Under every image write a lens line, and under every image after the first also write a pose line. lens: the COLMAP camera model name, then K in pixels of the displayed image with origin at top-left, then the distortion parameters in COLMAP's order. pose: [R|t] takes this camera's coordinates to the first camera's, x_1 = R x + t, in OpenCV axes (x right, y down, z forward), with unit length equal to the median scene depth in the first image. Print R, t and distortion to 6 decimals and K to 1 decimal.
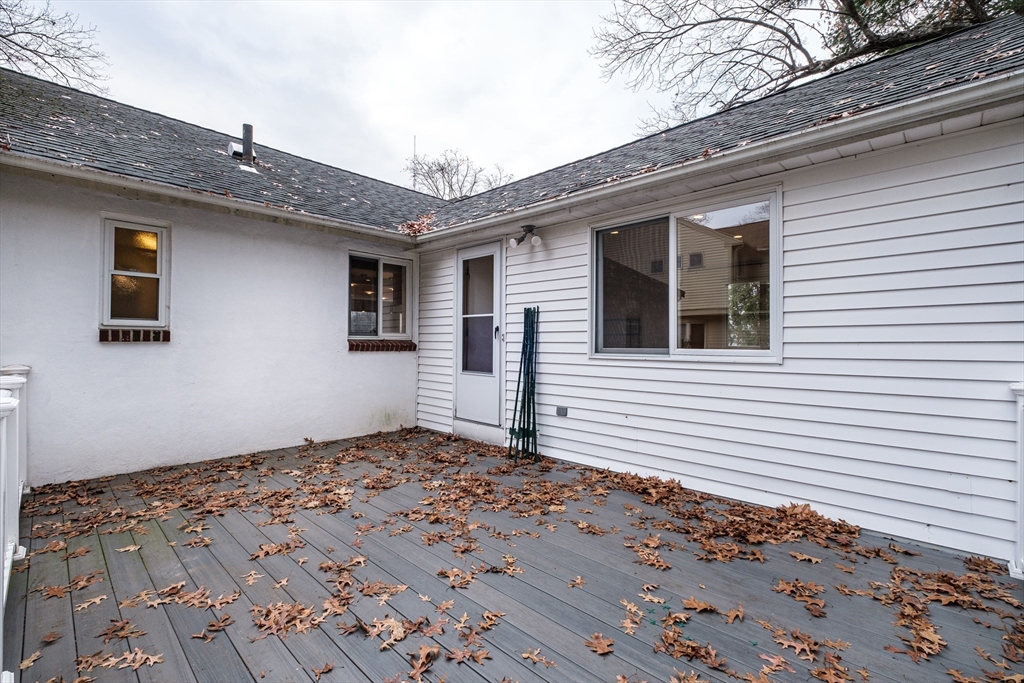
lens RADIAL K [[439.3, 0, 509.7], [0, 439.3, 341.9], [0, 0, 1]] dist [0.002241, -0.001330]
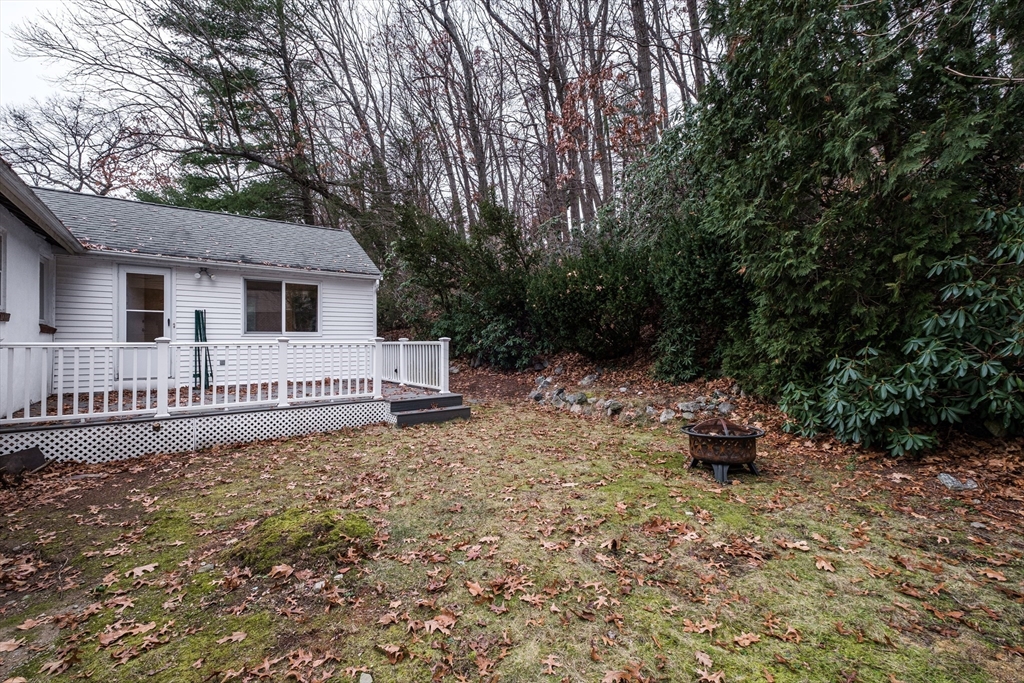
lens RADIAL K [[439.3, 0, 510.6], [0, 439.3, 338.9], [0, 0, 1]] dist [0.002241, -0.001330]
pose [[0.148860, -0.004112, 0.988850, -1.656281], [-0.004123, 0.999980, 0.004779, 0.031640], [-0.988850, -0.004789, 0.148840, -0.614961]]
